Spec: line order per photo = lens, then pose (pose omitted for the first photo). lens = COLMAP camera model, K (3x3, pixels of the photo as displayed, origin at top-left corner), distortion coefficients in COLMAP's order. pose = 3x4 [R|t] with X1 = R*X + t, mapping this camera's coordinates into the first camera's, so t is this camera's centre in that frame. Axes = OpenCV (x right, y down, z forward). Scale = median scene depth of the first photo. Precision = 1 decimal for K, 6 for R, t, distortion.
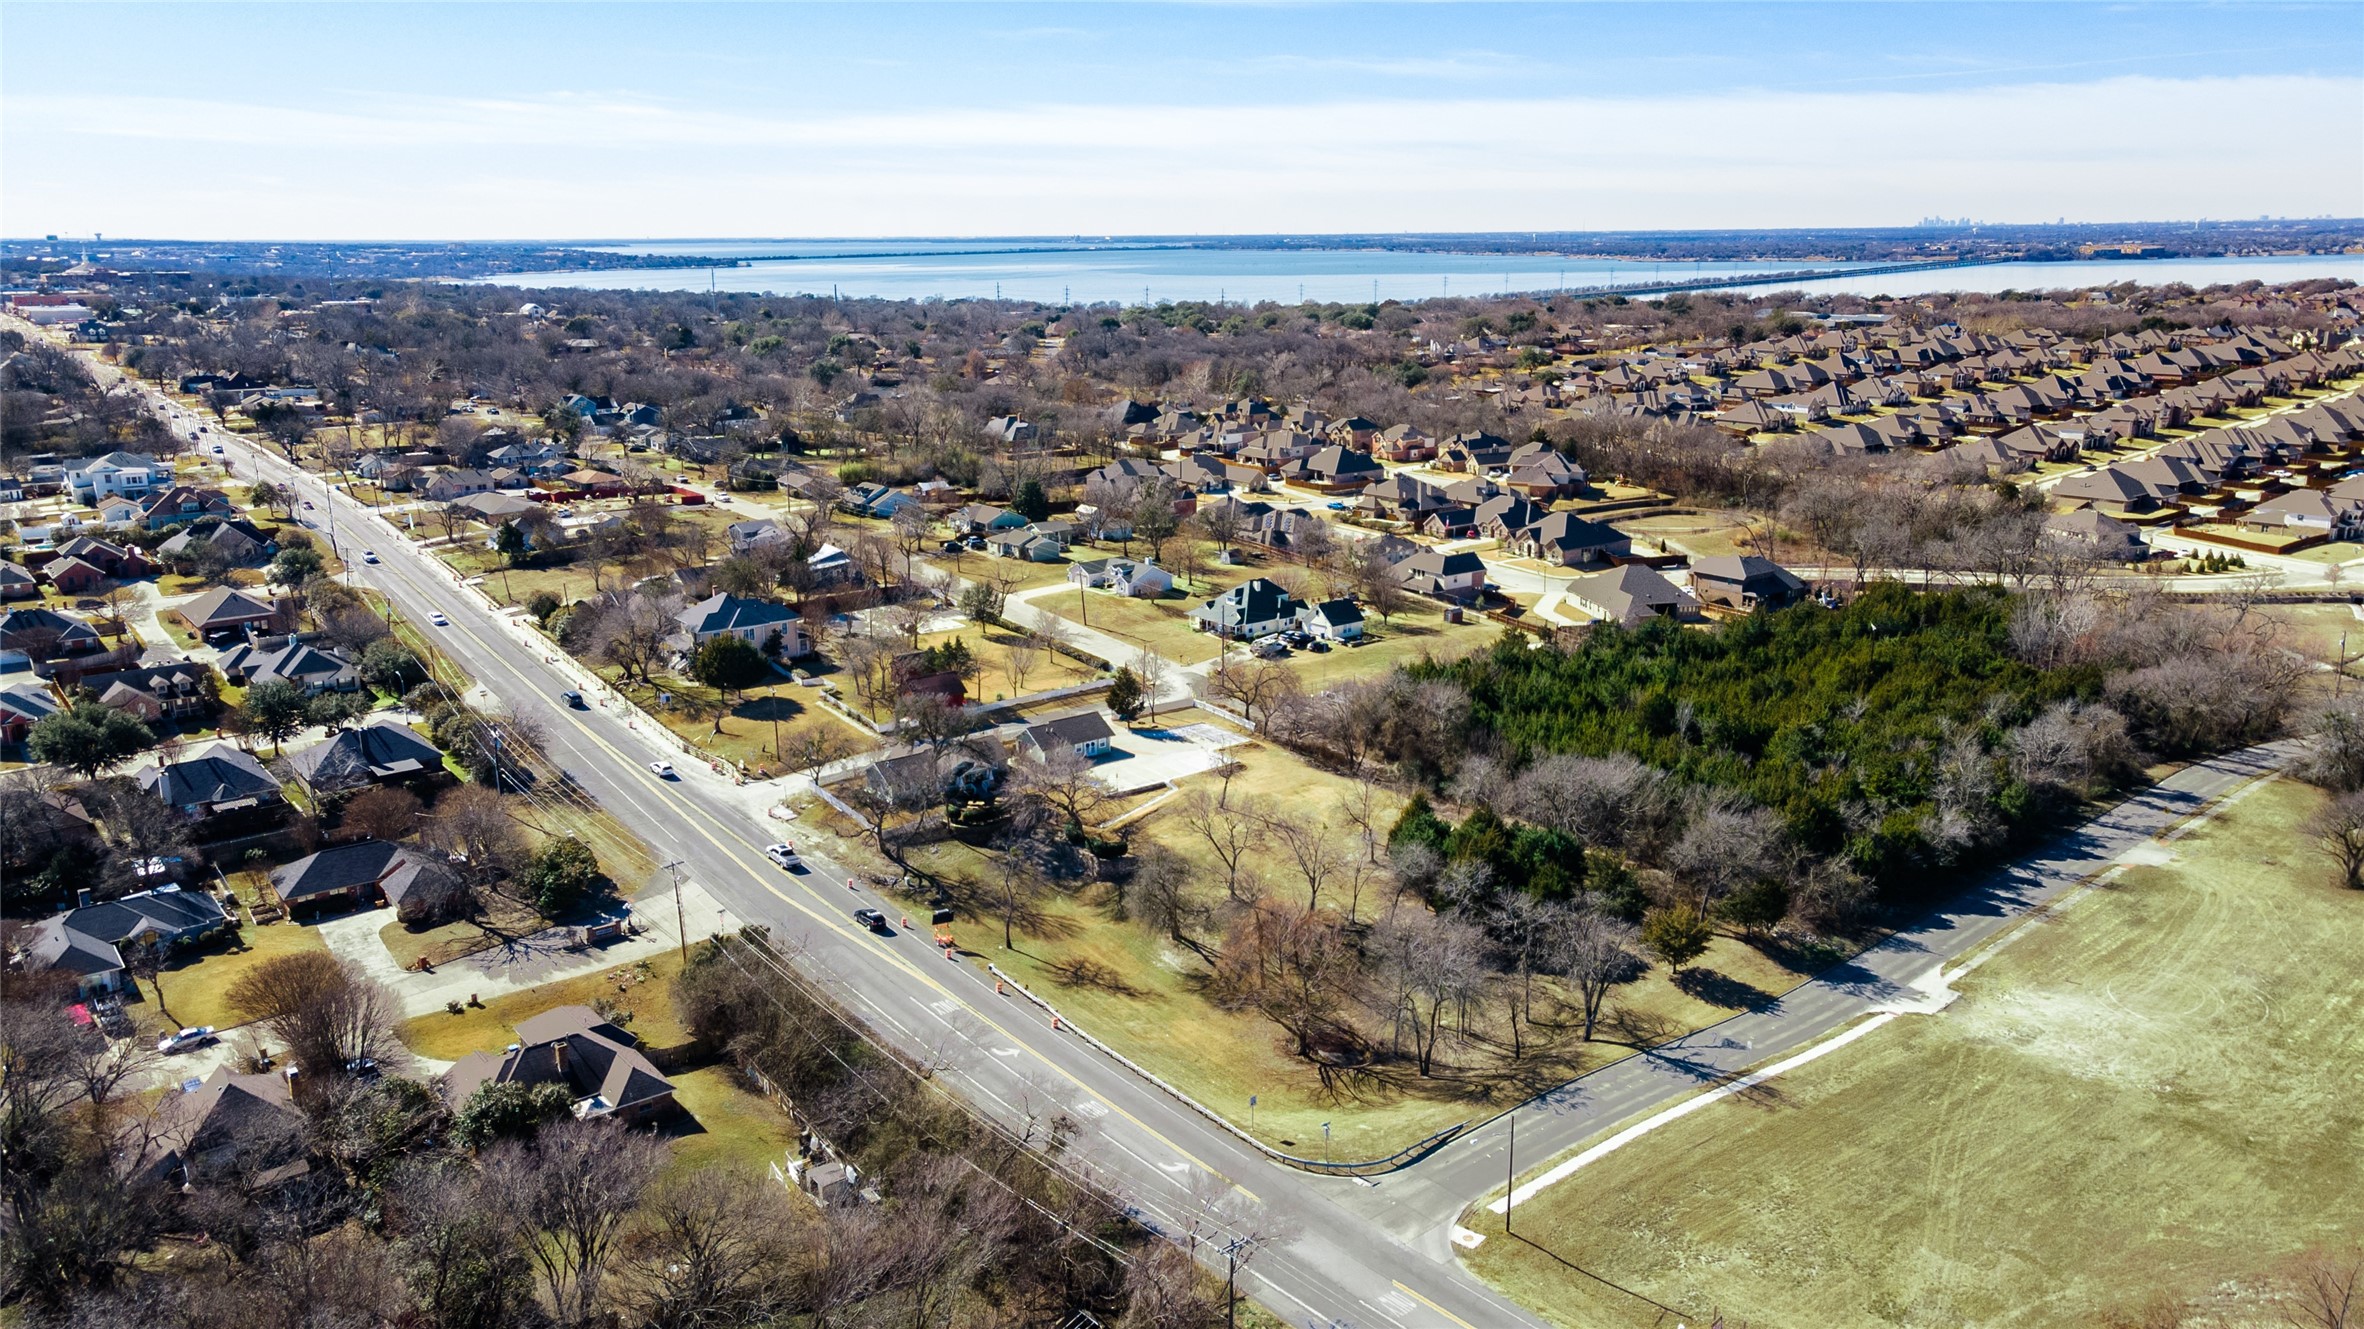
lens RADIAL K [[1729.4, 0, 1182.0], [0, 1729.4, 664.5], [0, 0, 1]] dist [0.026289, 0.044744]
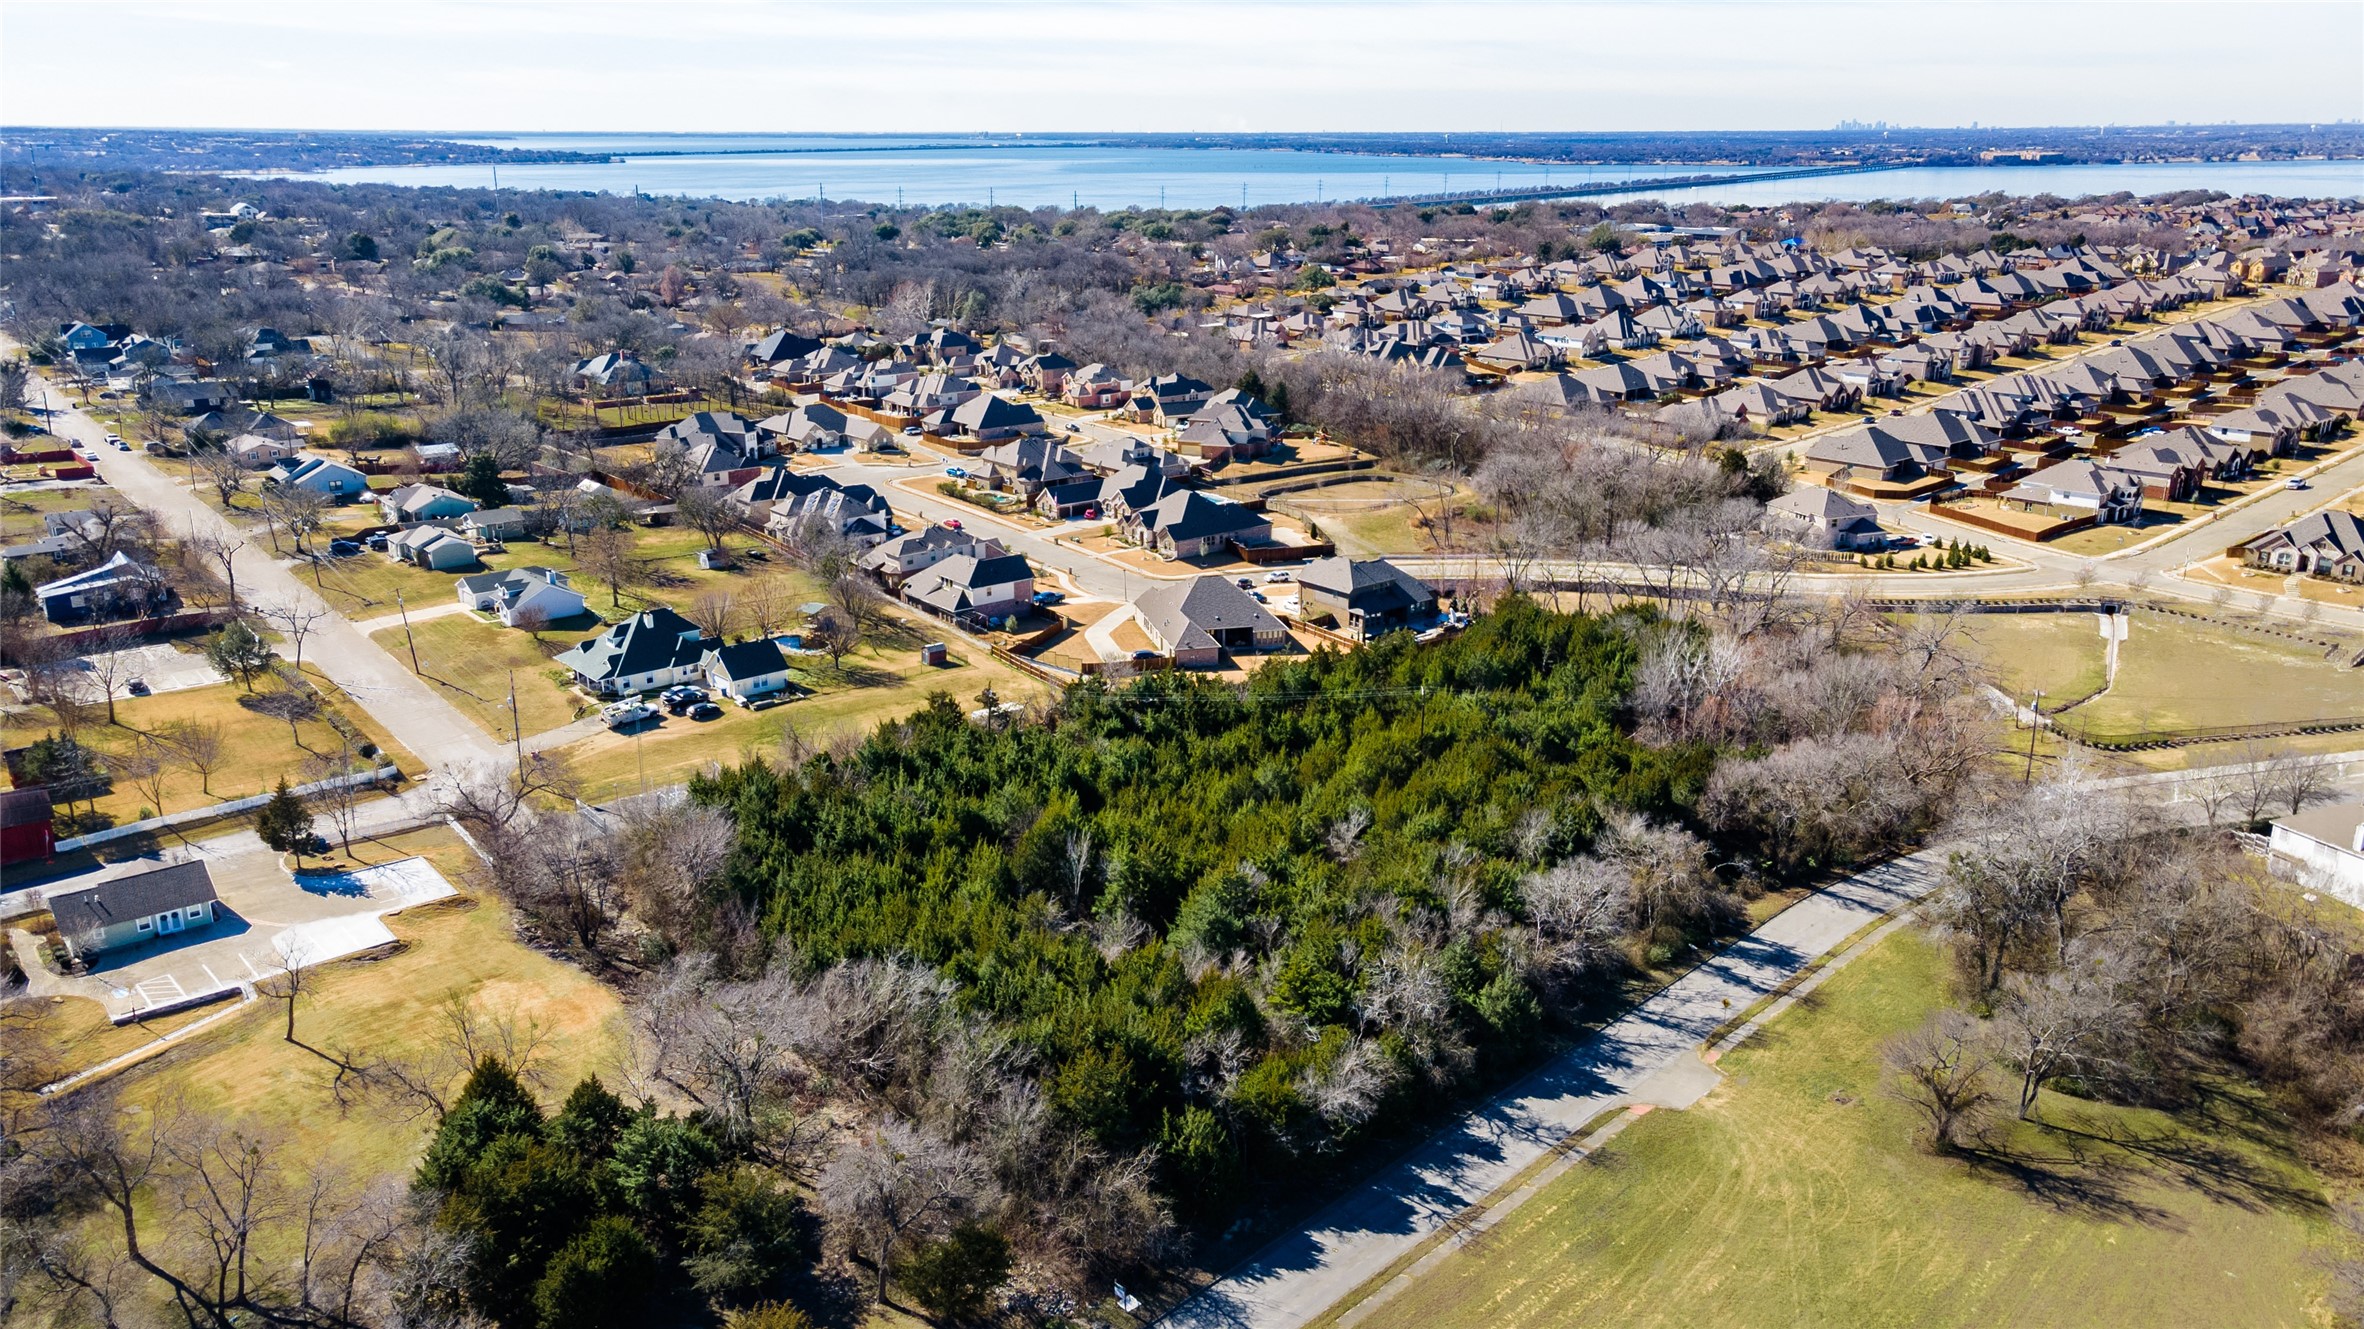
lens RADIAL K [[1729.4, 0, 1182.0], [0, 1729.4, 664.5], [0, 0, 1]] dist [0.026289, 0.044744]
pose [[0.999024, -0.005747, 0.043806, 0.133347], [0.003359, 0.998514, 0.054395, -0.037170], [-0.044053, -0.054195, 0.997558, 0.138834]]
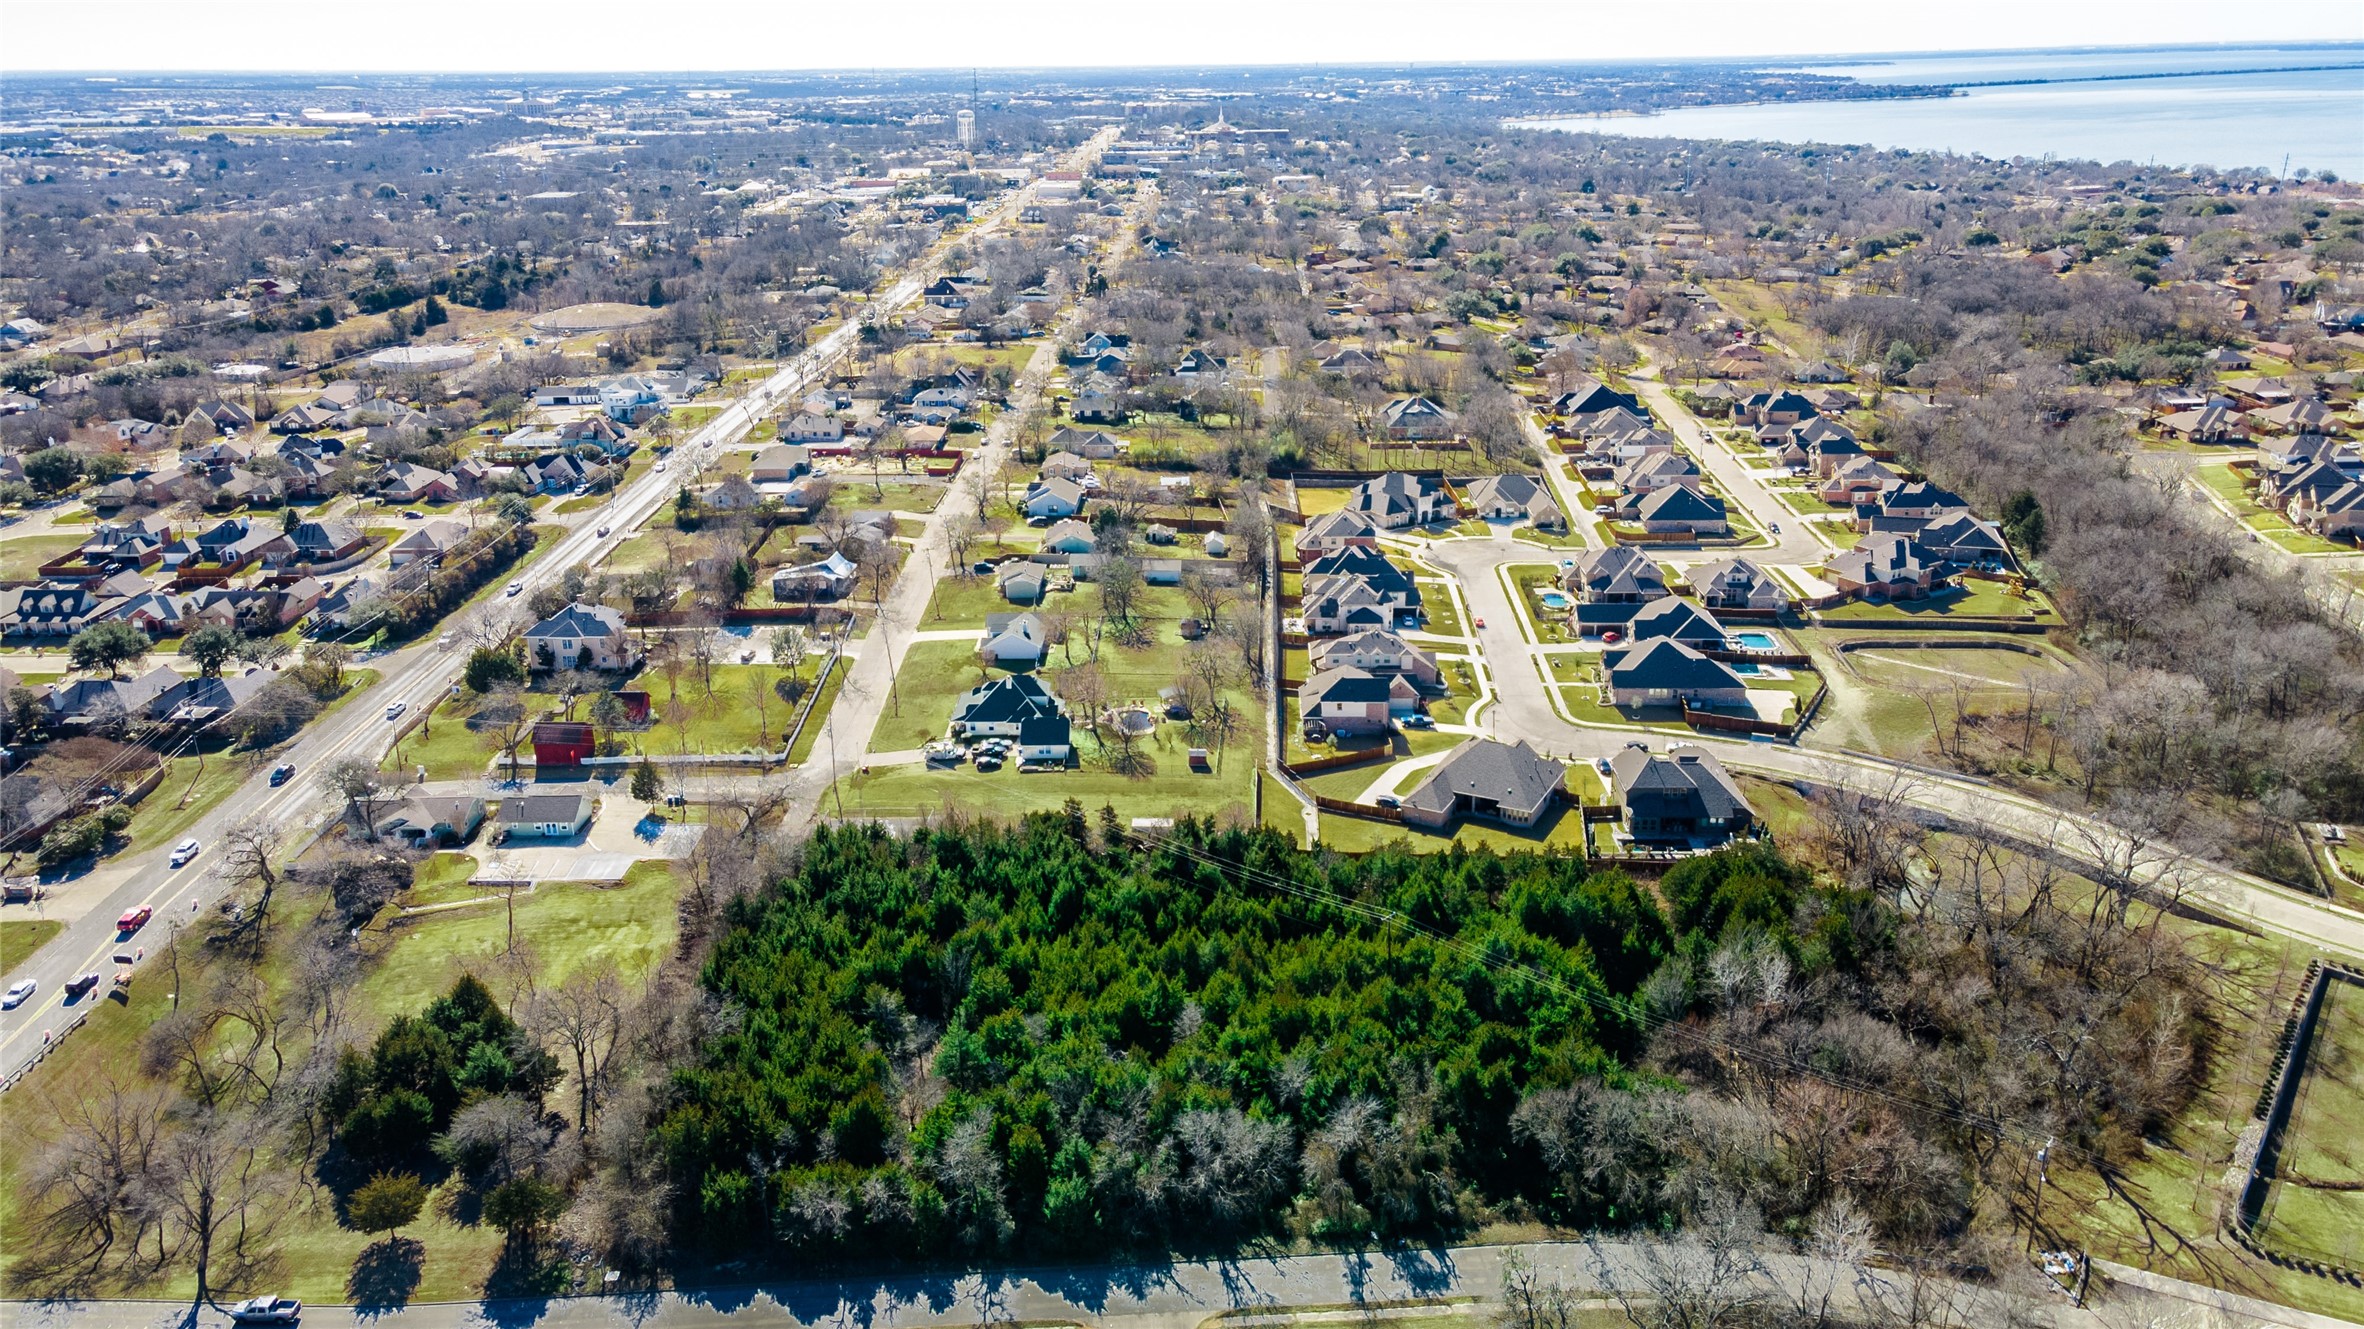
lens RADIAL K [[1729.4, 0, 1182.0], [0, 1729.4, 664.5], [0, 0, 1]] dist [0.026289, 0.044744]
pose [[0.776399, 0.204770, -0.596049, 0.387145], [-0.145661, 0.978442, 0.146406, -0.118180], [0.613179, -0.026848, 0.789488, 0.166185]]
